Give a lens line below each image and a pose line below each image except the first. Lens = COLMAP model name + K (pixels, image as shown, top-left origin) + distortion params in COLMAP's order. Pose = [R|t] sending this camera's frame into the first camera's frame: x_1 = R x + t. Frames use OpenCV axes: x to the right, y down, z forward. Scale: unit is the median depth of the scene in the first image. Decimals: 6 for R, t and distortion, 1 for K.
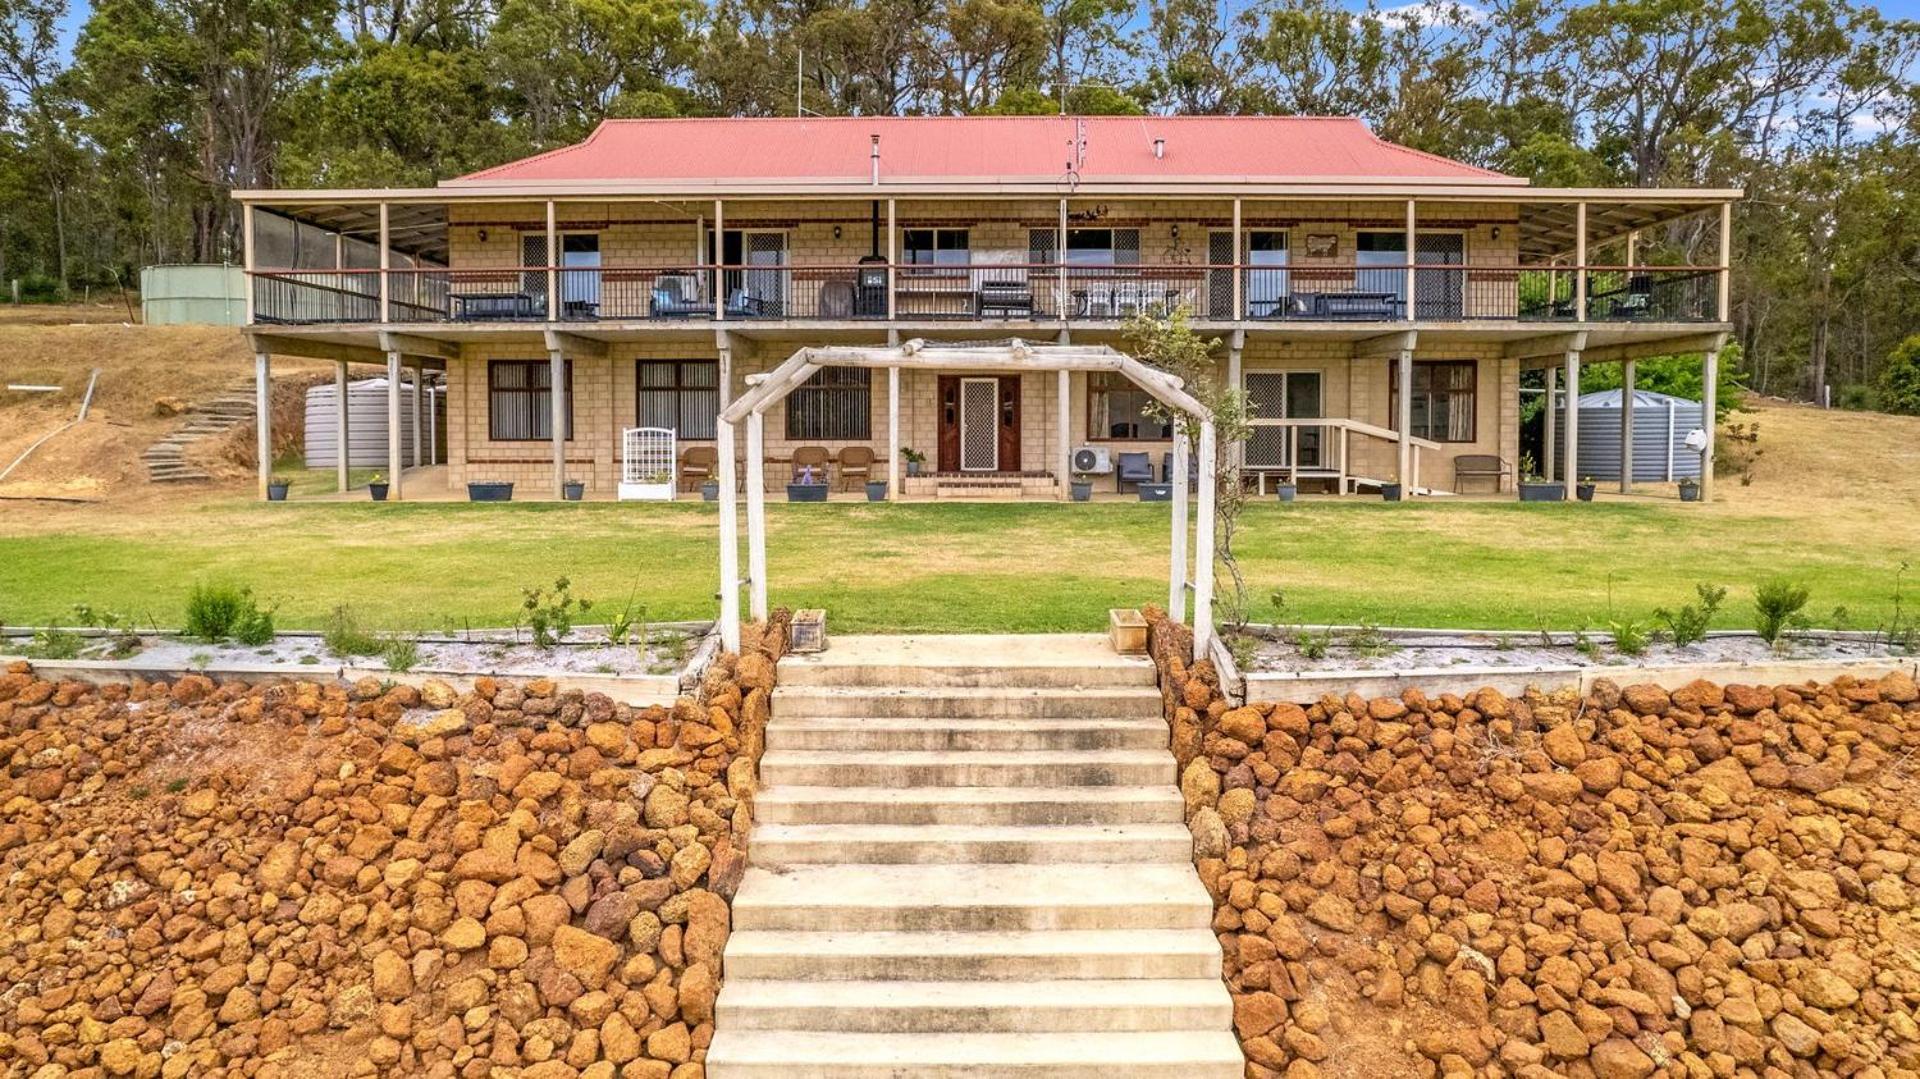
lens RADIAL K [[1281.5, 0, 953.2], [0, 1281.5, 537.5], [0, 0, 1]] dist [-0.077833, 0.078291]
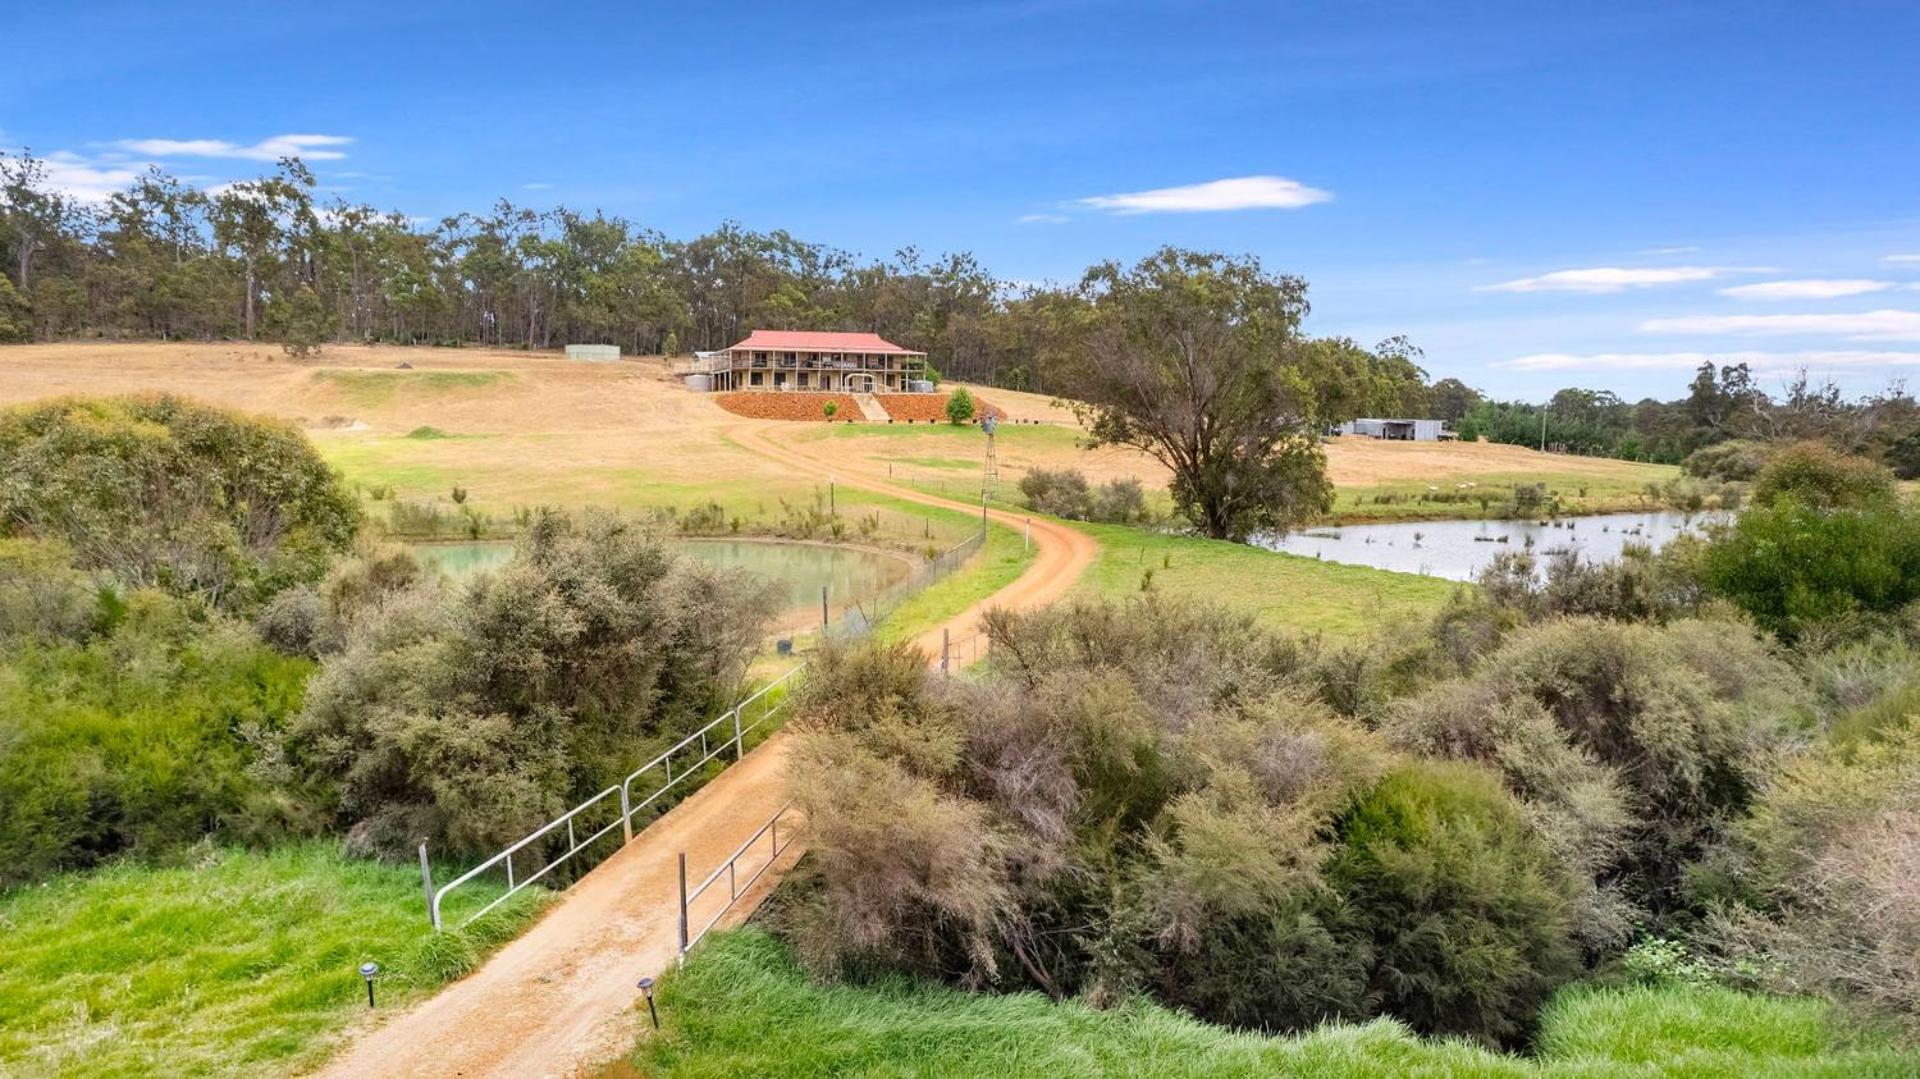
lens RADIAL K [[1281.5, 0, 953.2], [0, 1281.5, 537.5], [0, 0, 1]] dist [-0.077833, 0.078291]
pose [[0.915671, -0.034986, 0.400402, -2.325103], [0.036114, 0.999336, 0.004731, 0.796365], [-0.400302, 0.010128, 0.916327, -6.042993]]
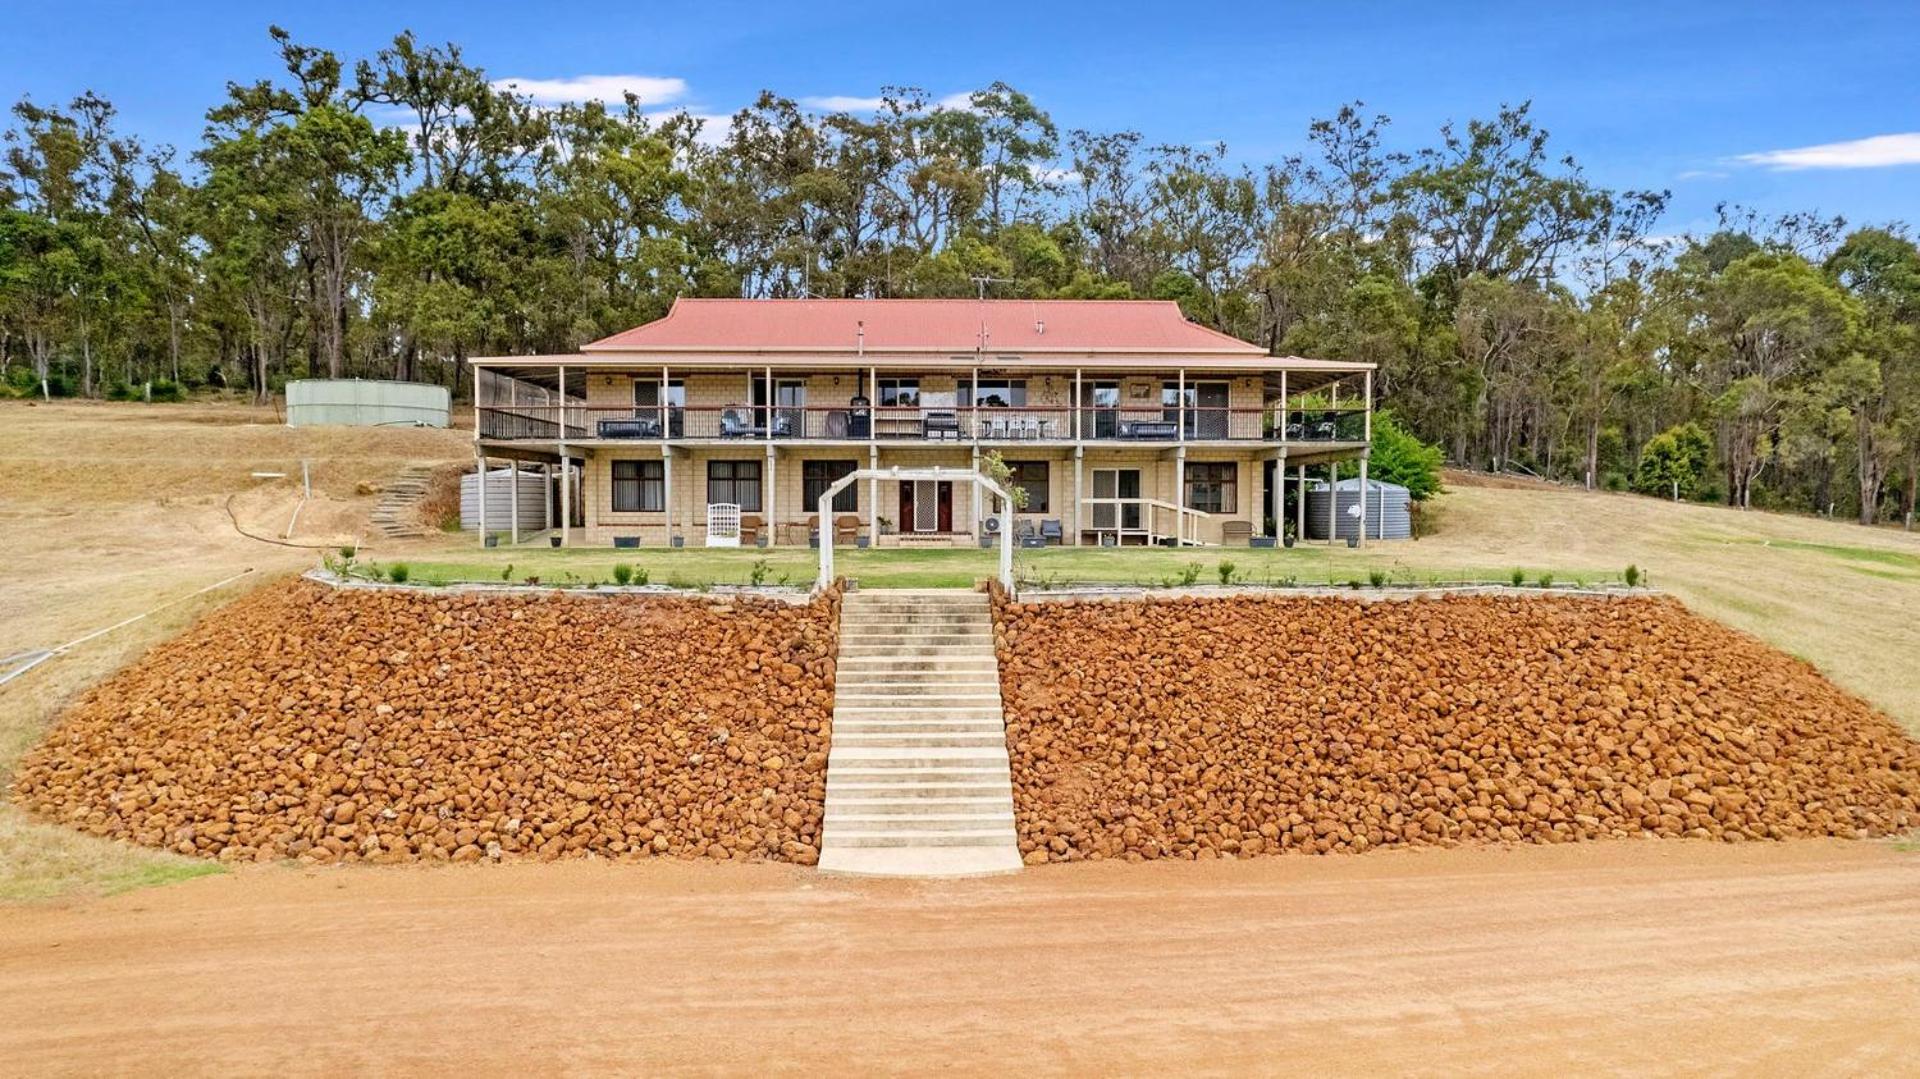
lens RADIAL K [[1281.5, 0, 953.2], [0, 1281.5, 537.5], [0, 0, 1]] dist [-0.077833, 0.078291]
pose [[0.999343, 0.000886, 0.036245, -0.003298], [0.001324, 0.998142, -0.060917, 0.060418], [-0.036231, 0.060925, 0.997485, -0.674251]]
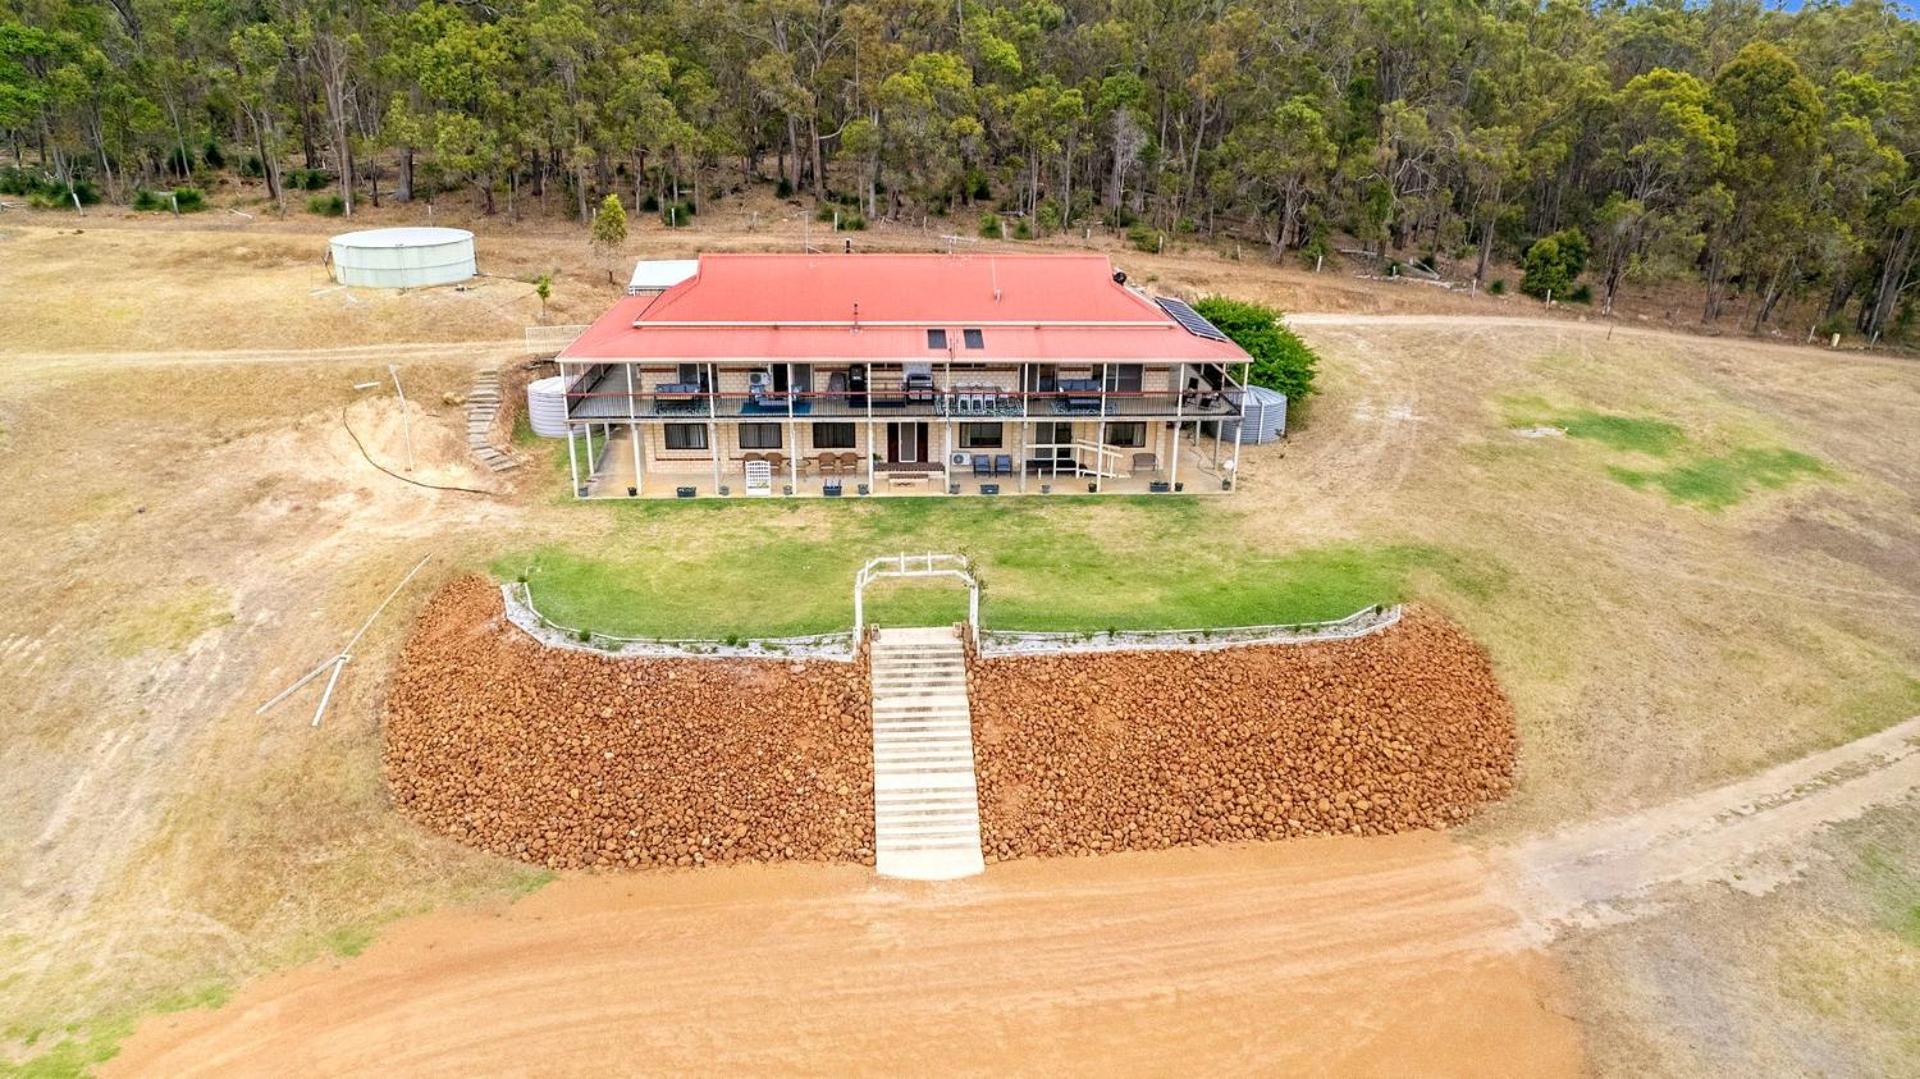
lens RADIAL K [[1300.3, 0, 949.4], [0, 1300.3, 541.1], [0, 0, 1]] dist [-0.033988, 0.000372]
pose [[0.997338, -0.016745, 0.070966, -0.074572], [-0.002105, 0.966253, 0.257585, -0.549921], [-0.072884, -0.257049, 0.963646, -1.248369]]
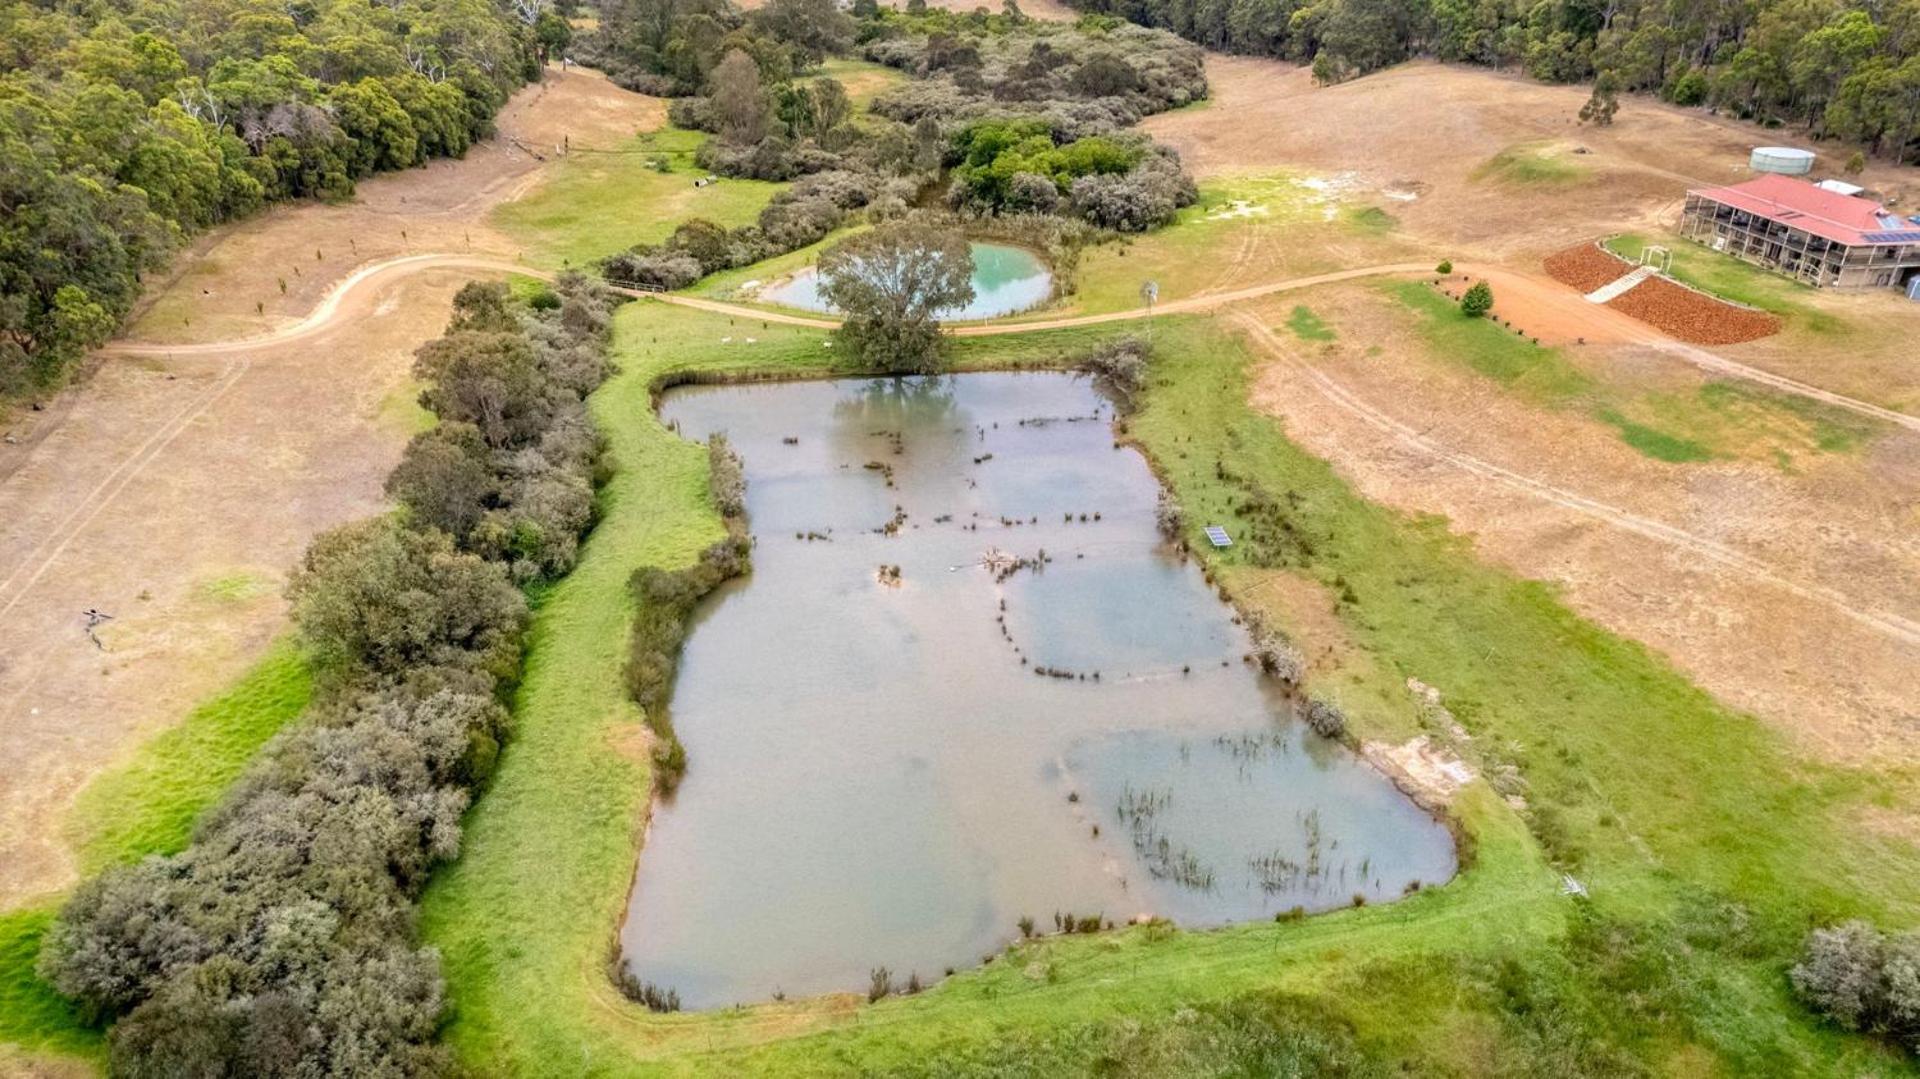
lens RADIAL K [[1281.5, 0, 953.2], [0, 1281.5, 537.5], [0, 0, 1]] dist [-0.077833, 0.078291]
pose [[0.138765, 0.451701, -0.881312, 6.091467], [-0.100917, 0.891739, 0.441155, -1.266120], [0.985170, 0.027722, 0.169327, -4.332811]]
